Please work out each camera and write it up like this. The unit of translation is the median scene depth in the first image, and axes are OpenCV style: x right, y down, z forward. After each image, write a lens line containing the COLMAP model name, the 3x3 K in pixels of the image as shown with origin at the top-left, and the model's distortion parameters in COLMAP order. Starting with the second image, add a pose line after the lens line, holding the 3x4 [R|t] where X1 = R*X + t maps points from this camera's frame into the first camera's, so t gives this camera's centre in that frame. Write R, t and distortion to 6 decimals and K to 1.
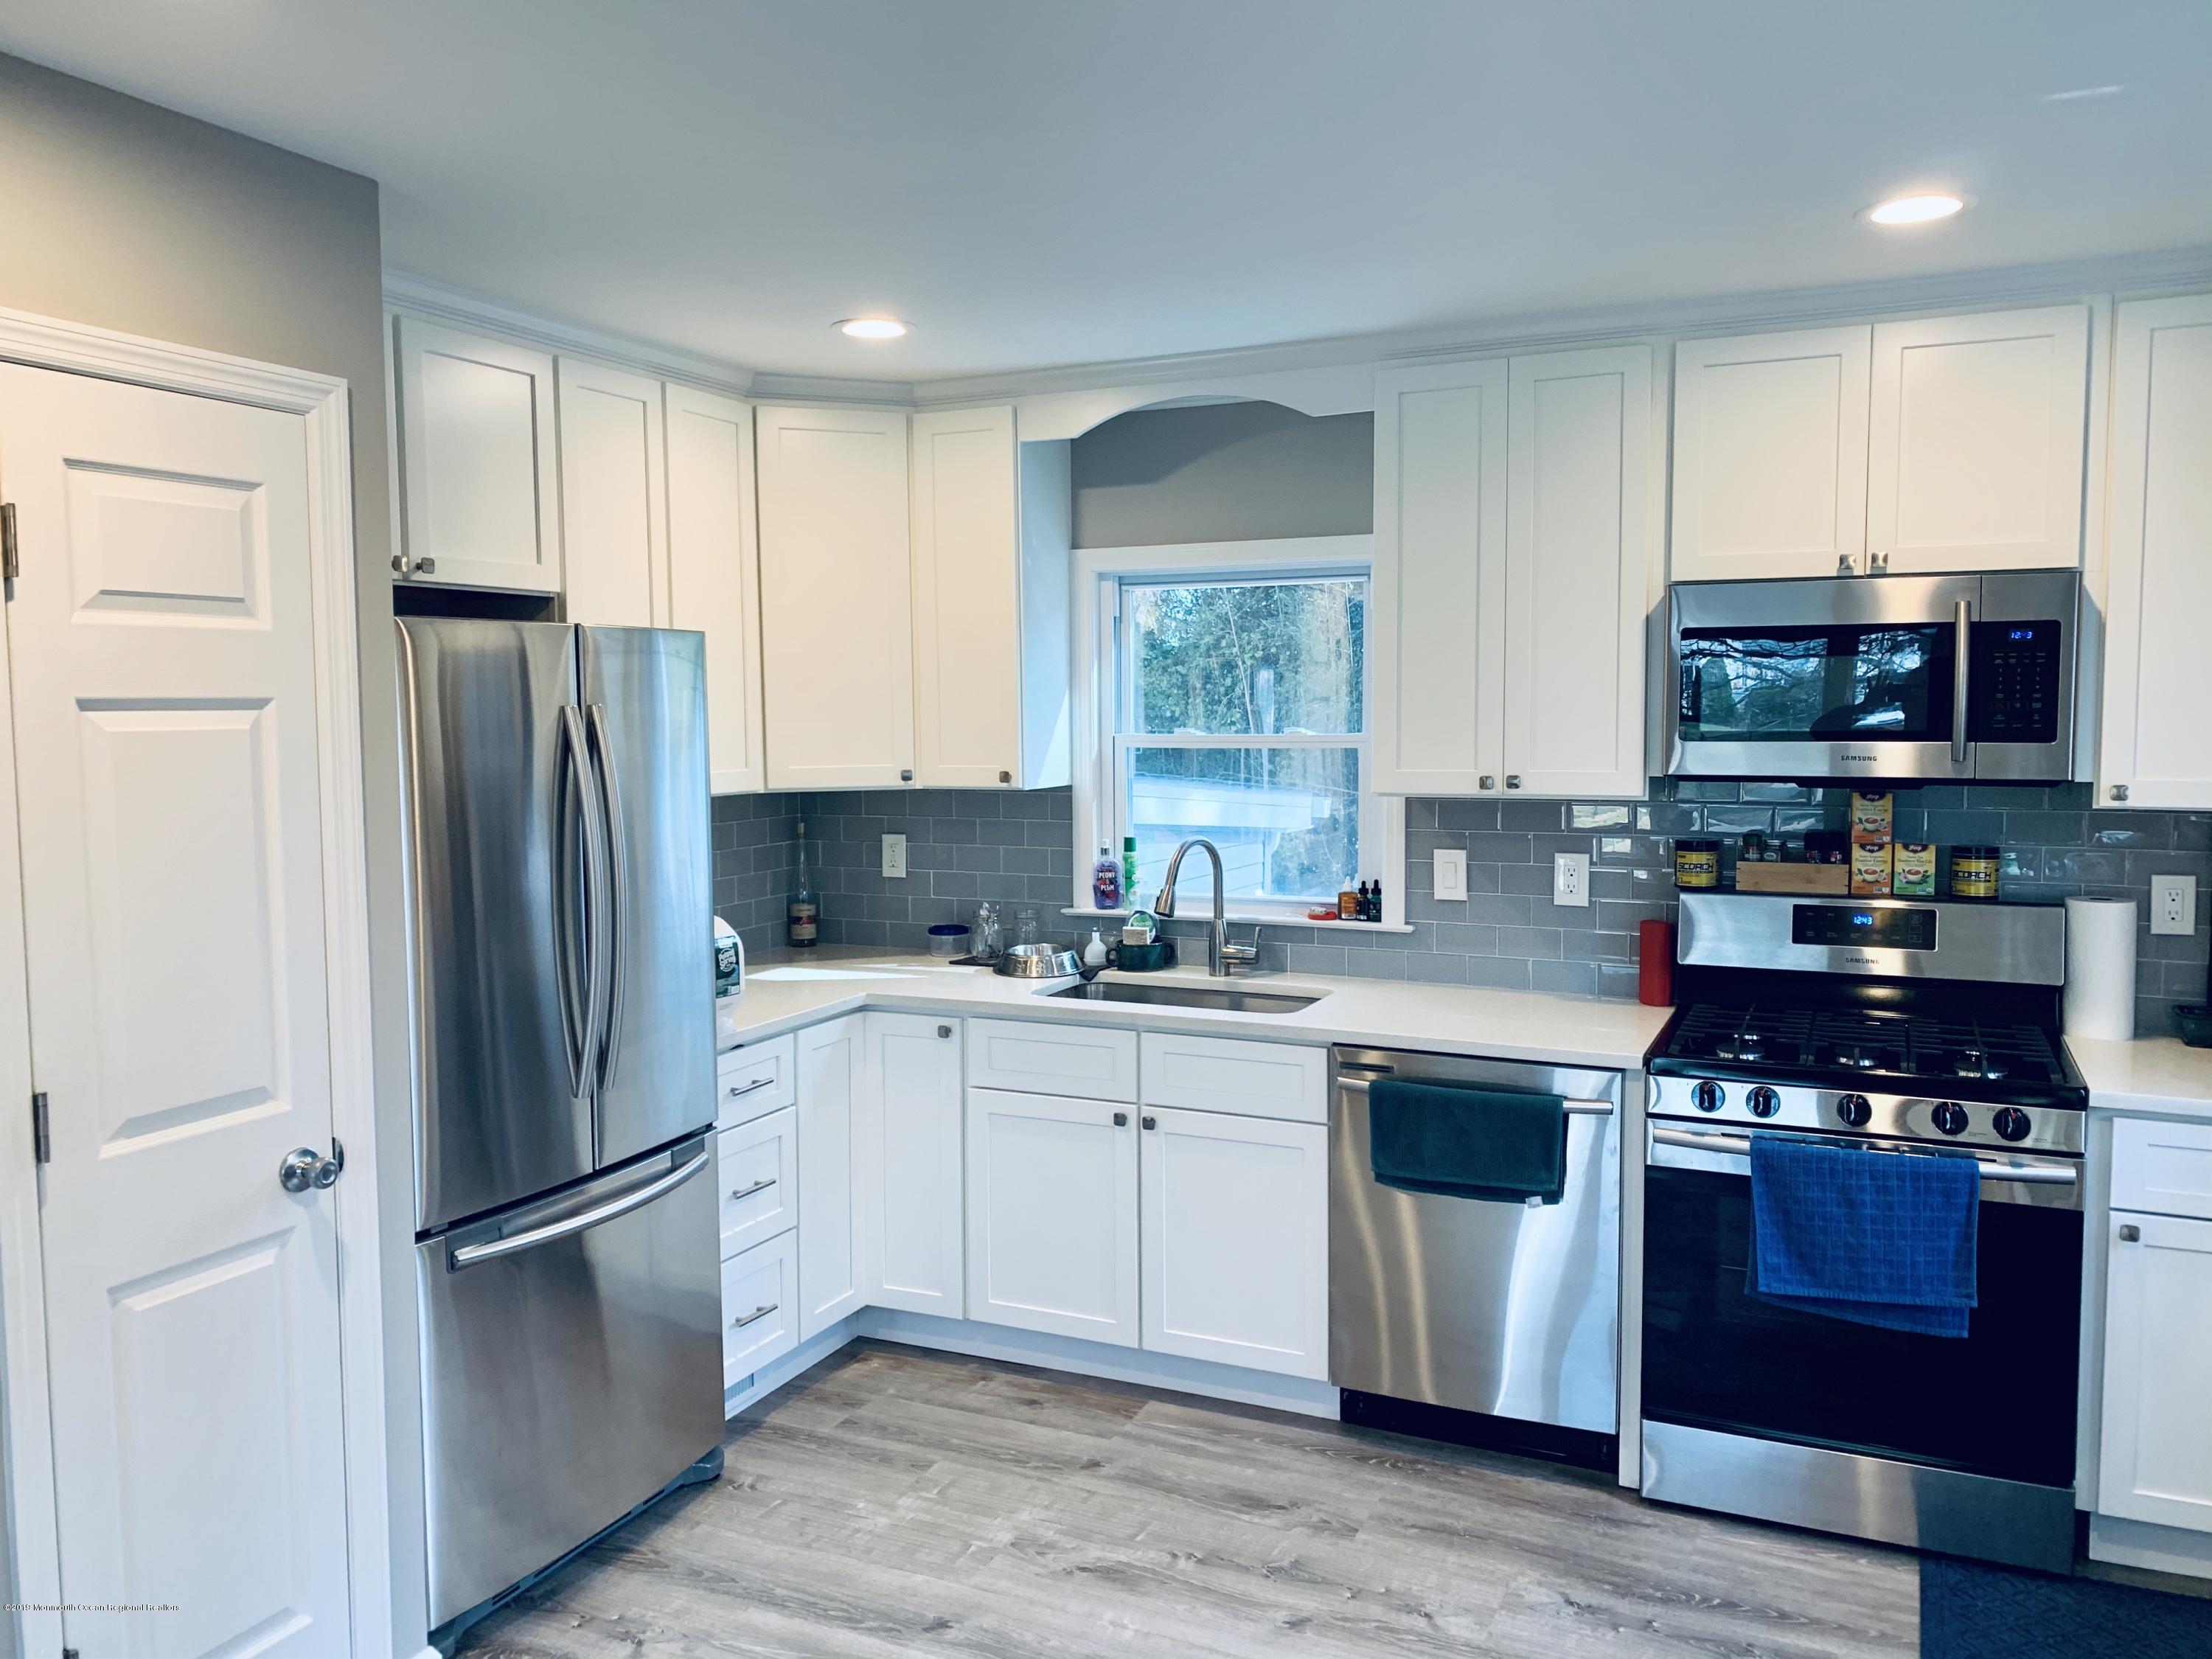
lens RADIAL K [[1705.4, 0, 1102.7], [0, 1705.4, 825.2], [0, 0, 1]] dist [0.027947, -0.038066]
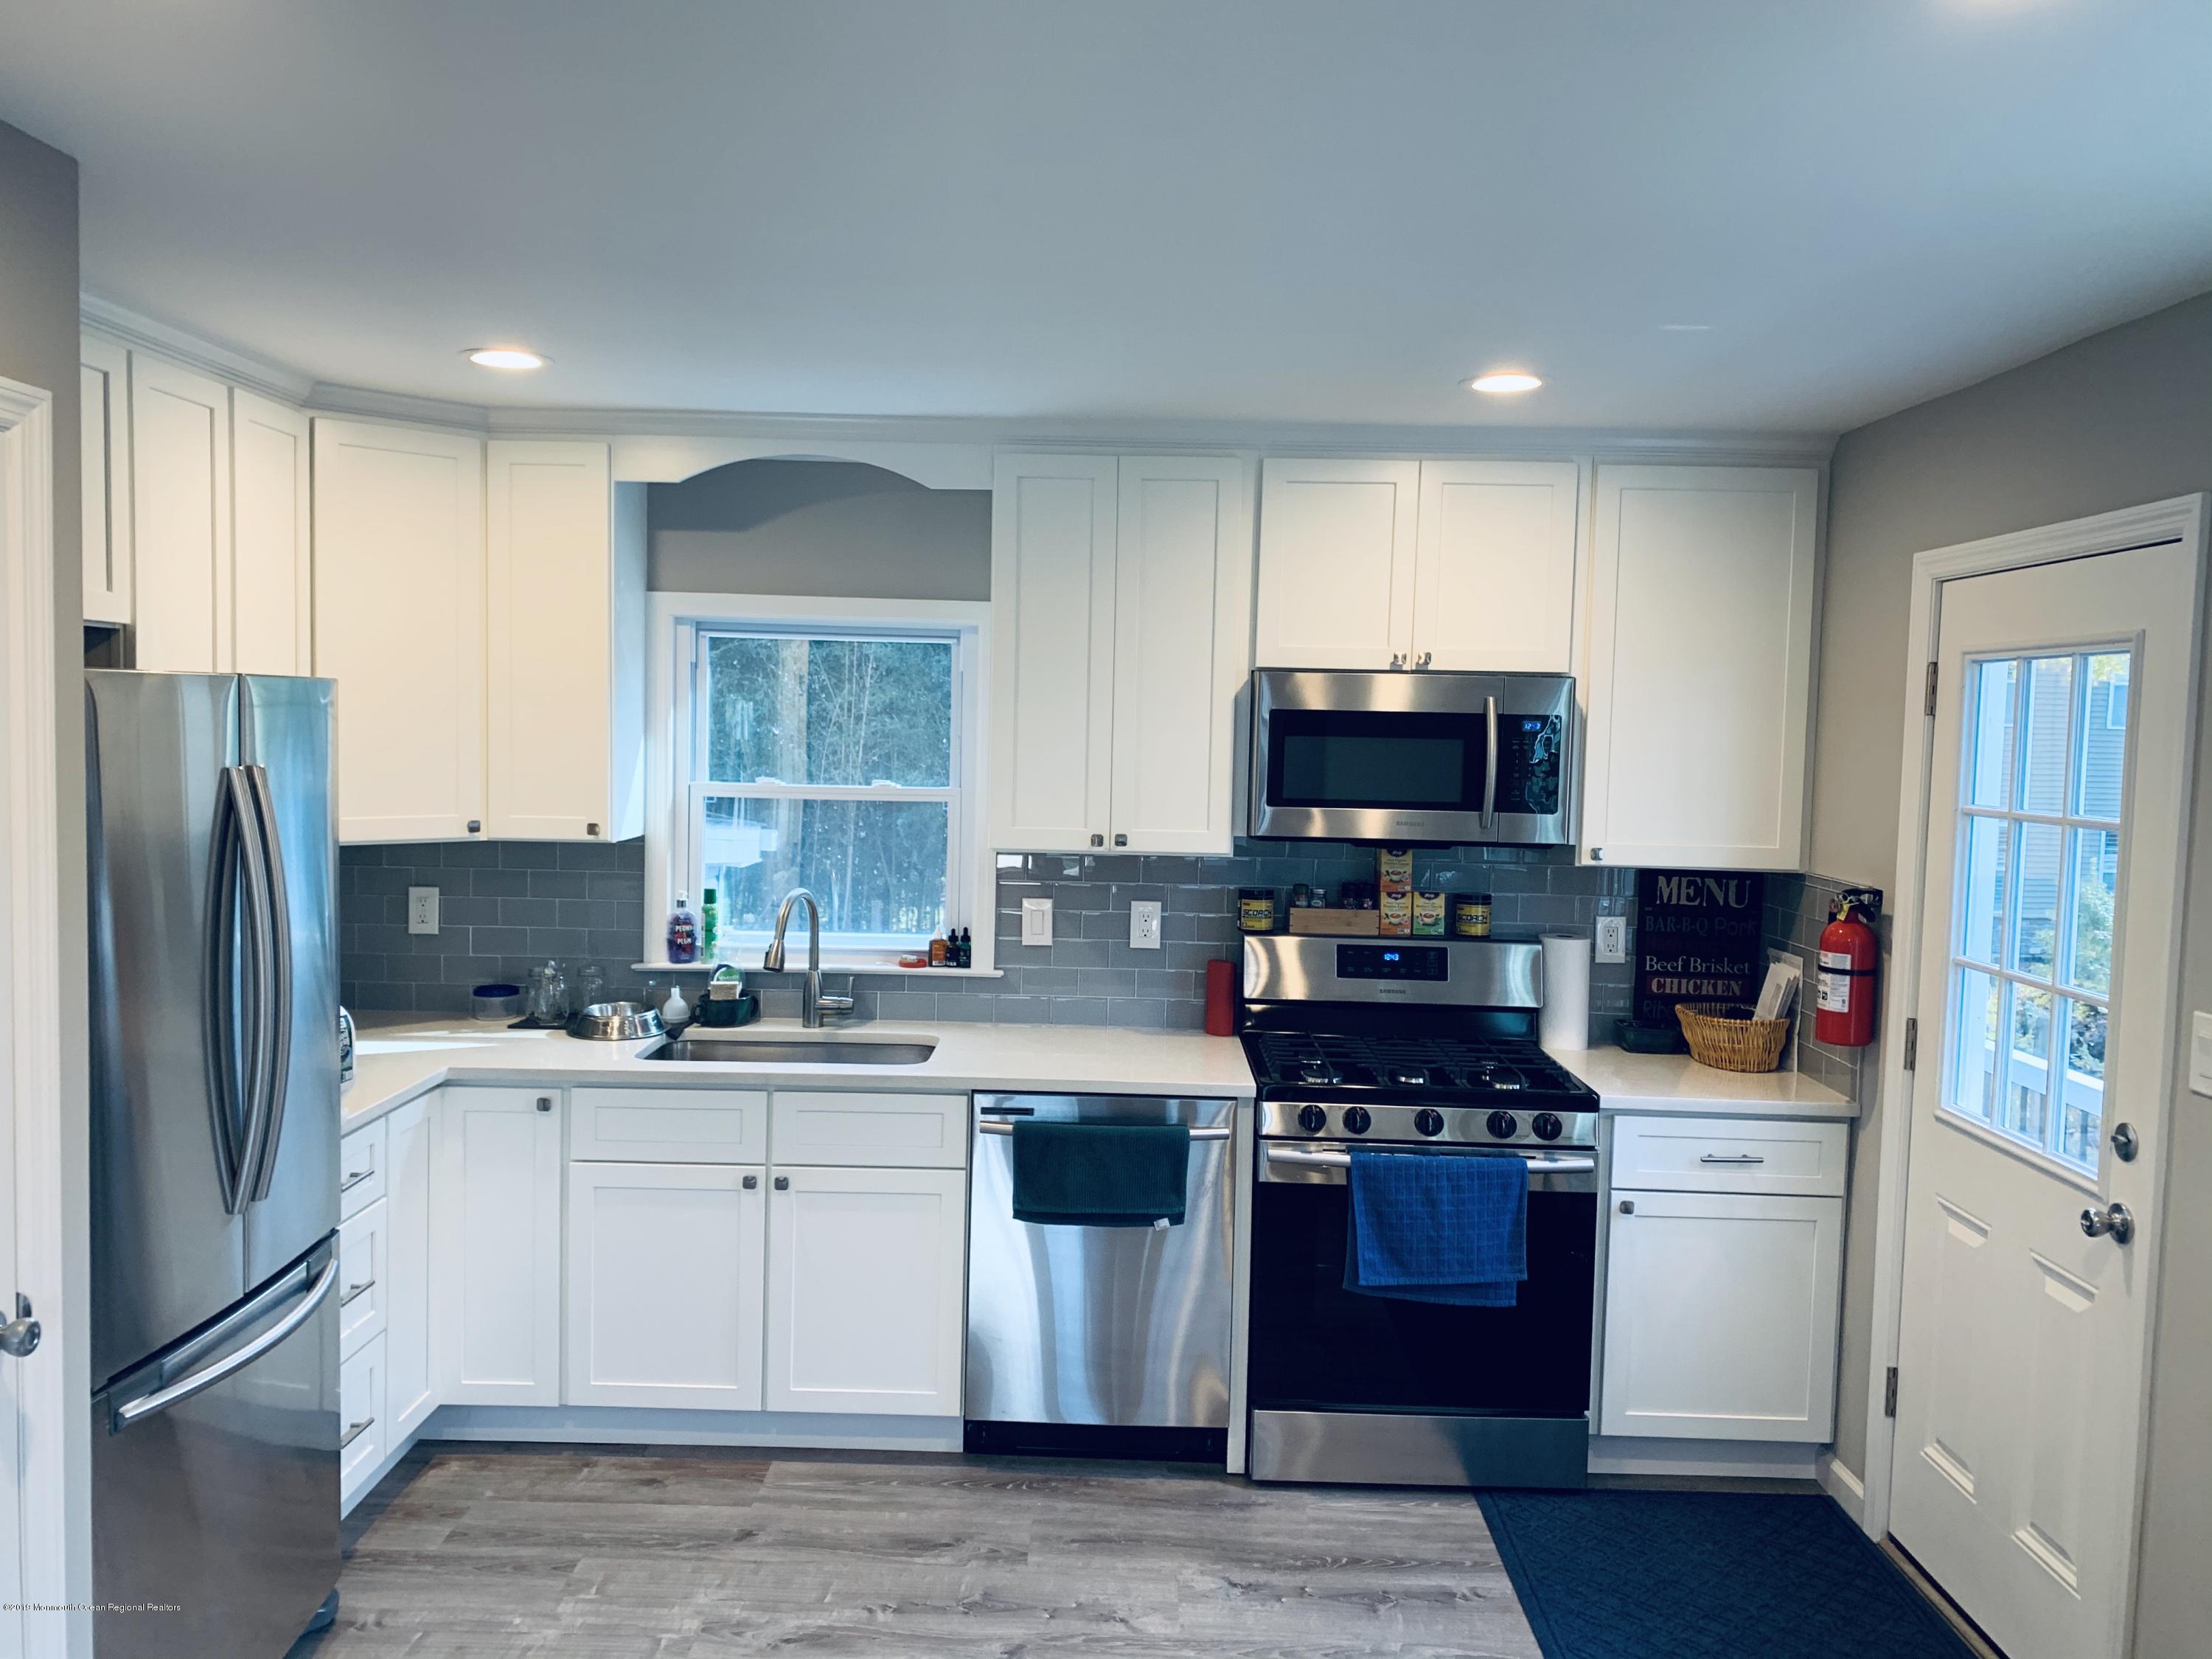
lens RADIAL K [[1705.4, 0, 1104.7], [0, 1705.4, 811.0], [0, 0, 1]] dist [0.027947, -0.038066]
pose [[0.909215, 0.005592, 0.416290, -0.226830], [0.000146, 0.999905, -0.013749, -0.029468], [-0.416328, 0.012562, 0.909128, 0.011007]]
